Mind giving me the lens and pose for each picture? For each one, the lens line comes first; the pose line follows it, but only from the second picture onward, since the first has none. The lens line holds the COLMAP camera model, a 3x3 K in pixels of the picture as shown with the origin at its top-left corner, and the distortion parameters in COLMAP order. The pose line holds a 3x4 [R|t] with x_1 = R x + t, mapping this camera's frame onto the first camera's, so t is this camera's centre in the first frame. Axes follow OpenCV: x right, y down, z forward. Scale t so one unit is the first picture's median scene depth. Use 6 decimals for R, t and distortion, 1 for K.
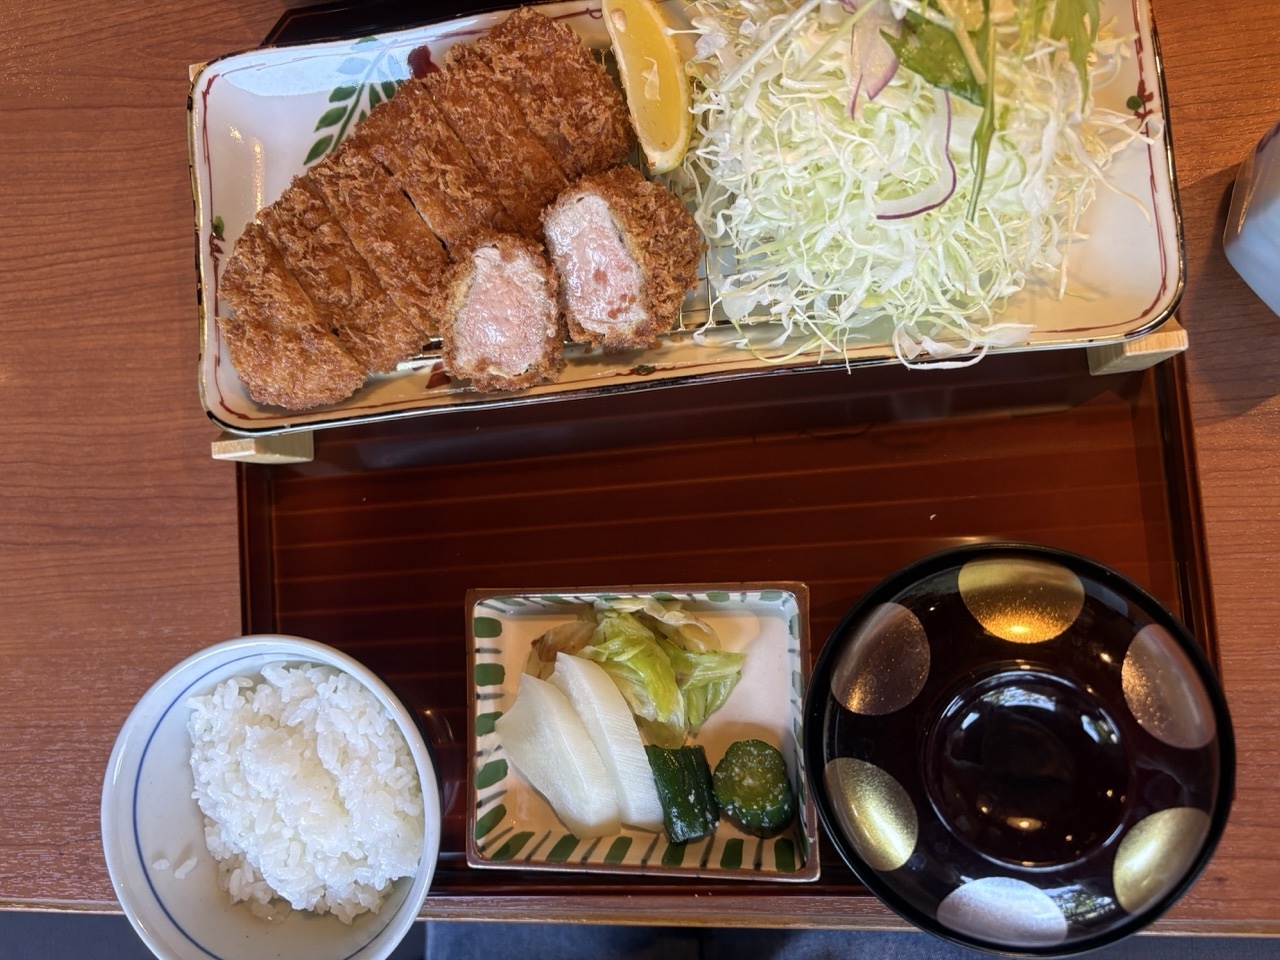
lens RADIAL K [[994.7, 0, 640.0], [0, 994.7, 480.0], [0, 0, 1]] dist [-0.148860, 0.221990]
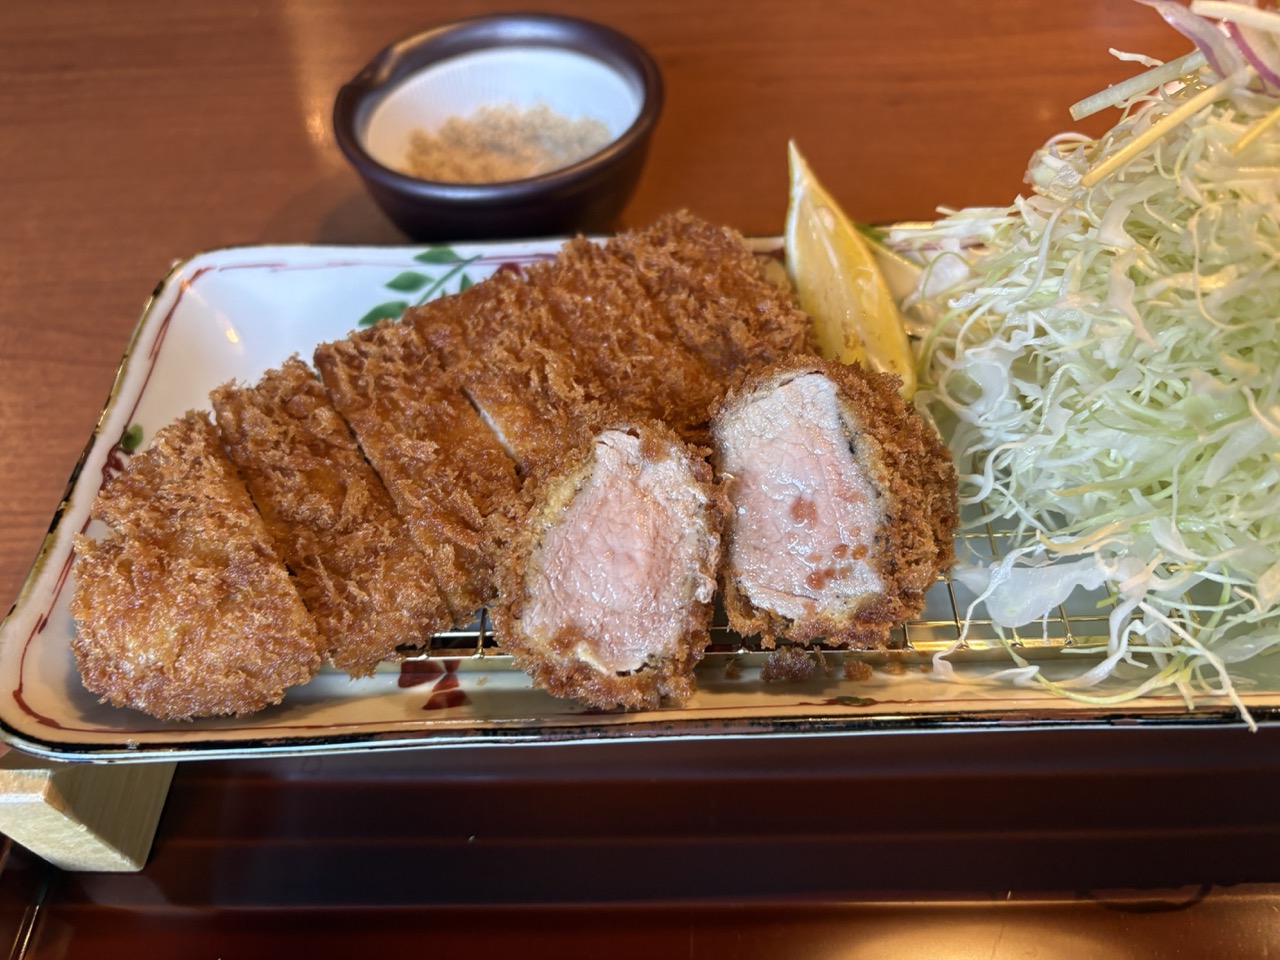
lens RADIAL K [[1014.1, 0, 640.0], [0, 1014.1, 480.0], [0, 0, 1]] dist [0.033118, -0.077733]
pose [[0.985437, 0.158818, 0.060748, -0.165352], [-0.095914, 0.814166, -0.572656, 0.124198], [-0.140407, 0.558490, 0.817542, 0.489464]]
